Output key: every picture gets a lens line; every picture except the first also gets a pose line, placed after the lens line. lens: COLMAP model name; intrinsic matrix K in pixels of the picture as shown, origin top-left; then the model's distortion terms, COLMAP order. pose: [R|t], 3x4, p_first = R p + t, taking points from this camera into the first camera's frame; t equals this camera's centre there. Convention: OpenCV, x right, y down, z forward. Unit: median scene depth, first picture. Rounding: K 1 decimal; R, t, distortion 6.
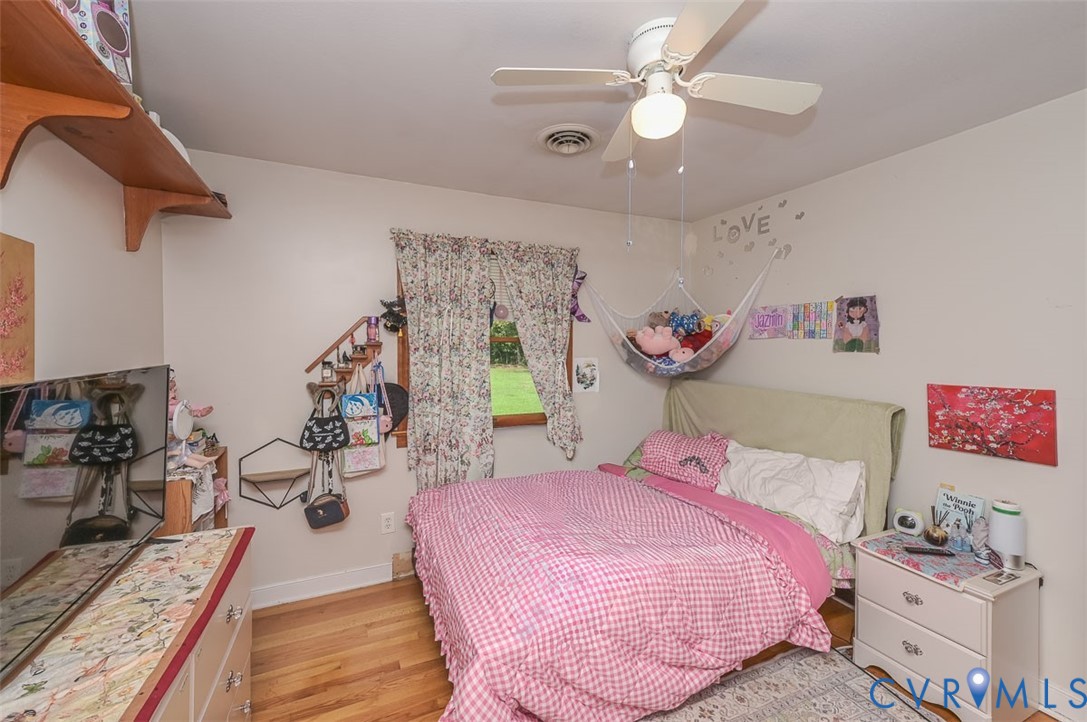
lens RADIAL K [[437.2, 0, 543.4], [0, 437.2, 348.8], [0, 0, 1]] dist [0.021806, 0.000097]
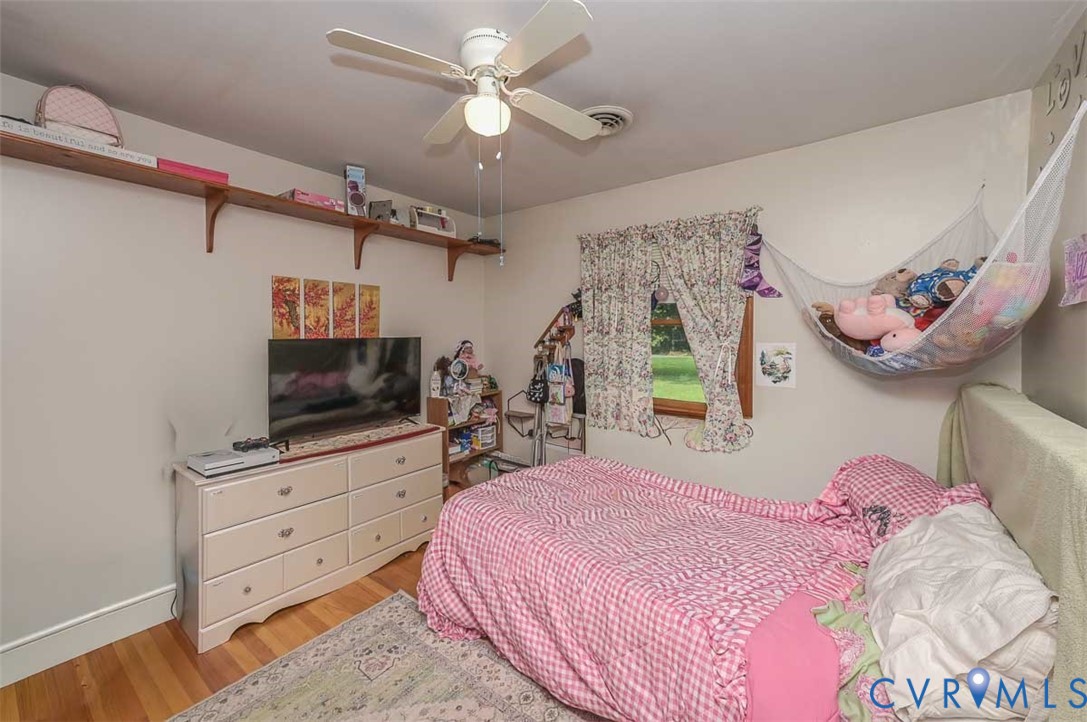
lens RADIAL K [[445.1, 0, 546.6], [0, 445.1, 342.2], [0, 0, 1]] dist [0.021287, 0.000053]
pose [[0.476829, 0.011682, -0.878919, 0.730454], [-0.015434, 0.999869, 0.004916, 0.026120], [0.878861, 0.011221, 0.476946, 0.315461]]
